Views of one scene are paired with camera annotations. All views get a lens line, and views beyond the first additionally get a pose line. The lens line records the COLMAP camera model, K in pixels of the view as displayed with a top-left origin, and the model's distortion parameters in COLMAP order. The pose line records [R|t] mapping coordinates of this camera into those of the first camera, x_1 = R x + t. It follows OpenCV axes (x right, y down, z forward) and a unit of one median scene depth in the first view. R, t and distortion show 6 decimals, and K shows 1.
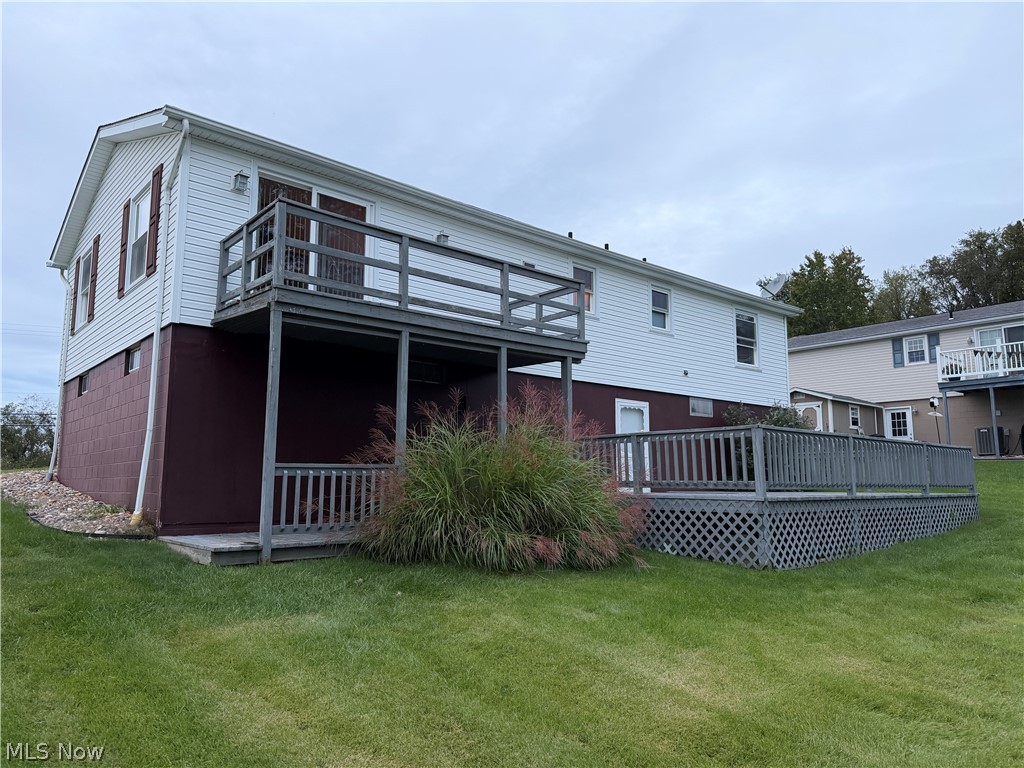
lens RADIAL K [[721.3, 0, 513.1], [0, 721.3, 378.3], [0, 0, 1]] dist [0.034109, -0.024944]
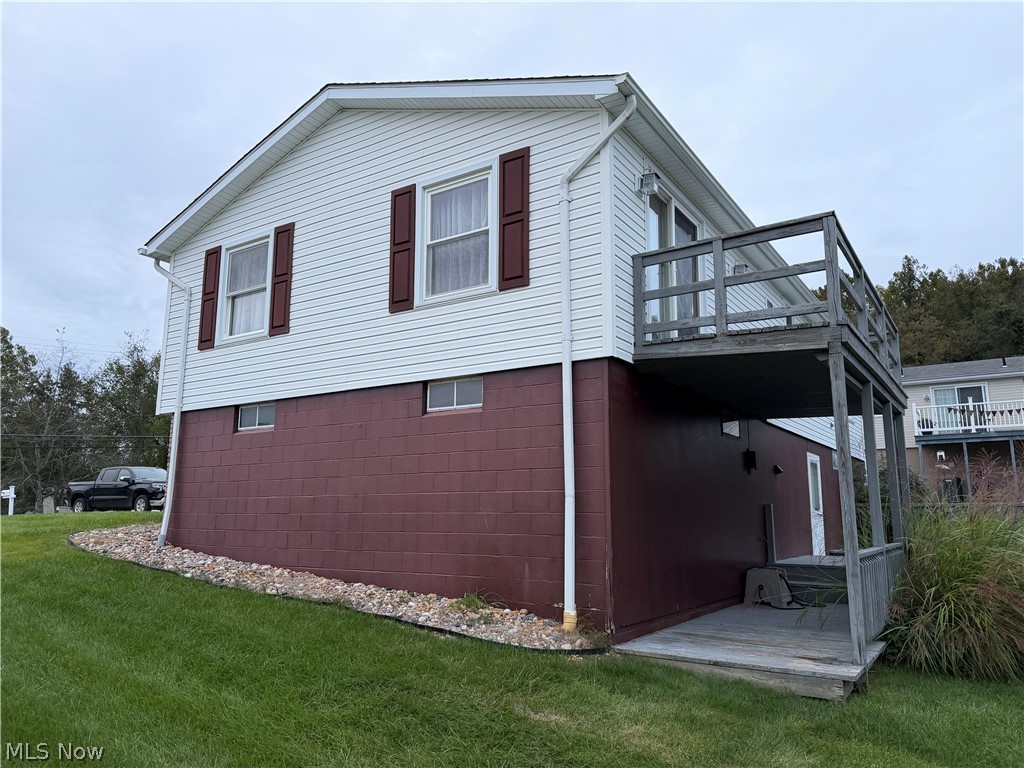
lens RADIAL K [[721.3, 0, 505.8], [0, 721.3, 390.3], [0, 0, 1]] dist [0.034109, -0.024944]
pose [[0.961571, 0.048905, 0.270164, -0.490470], [-0.043649, 0.998723, -0.025433, -0.011809], [-0.271063, 0.012663, 0.962478, 0.188751]]
